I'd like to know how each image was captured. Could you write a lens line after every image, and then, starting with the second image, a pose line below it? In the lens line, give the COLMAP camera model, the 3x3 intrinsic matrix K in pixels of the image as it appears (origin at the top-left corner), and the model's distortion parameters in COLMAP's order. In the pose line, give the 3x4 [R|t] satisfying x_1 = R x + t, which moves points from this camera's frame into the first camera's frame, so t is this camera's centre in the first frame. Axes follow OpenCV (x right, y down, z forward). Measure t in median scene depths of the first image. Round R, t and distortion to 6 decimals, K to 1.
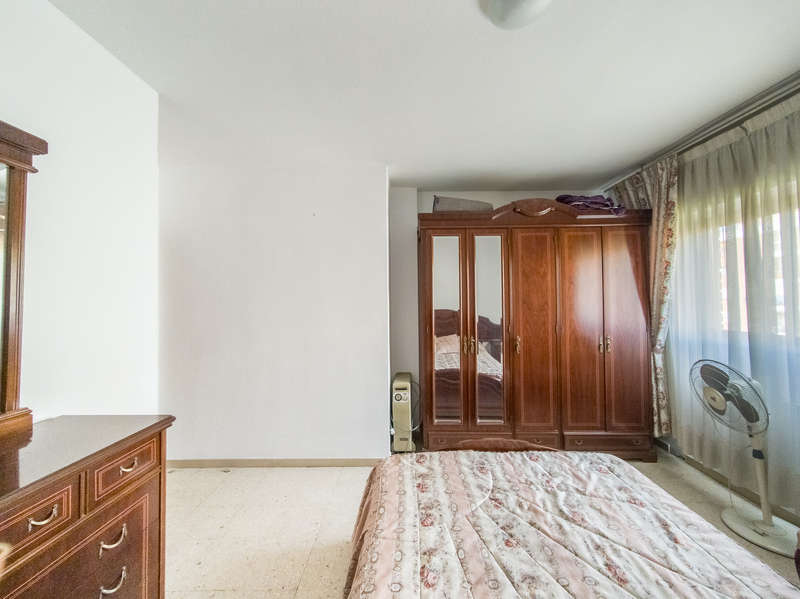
lens RADIAL K [[294.4, 0, 409.8], [0, 294.4, 301.7], [0, 0, 1]] dist [-0.000355, 0.000017]
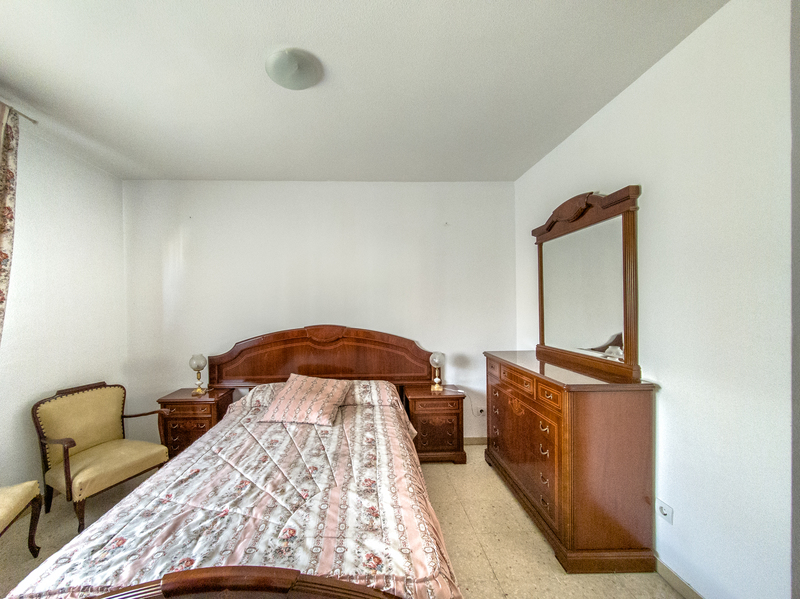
lens RADIAL K [[298.7, 0, 373.8], [0, 298.7, 301.3], [0, 0, 1]] dist [0.000081, 0.000039]
pose [[-0.999612, 0.019710, -0.019679, 0.035617], [0.019977, 0.999709, -0.013485, 0.014513], [0.019408, -0.013873, -0.999715, 1.468784]]
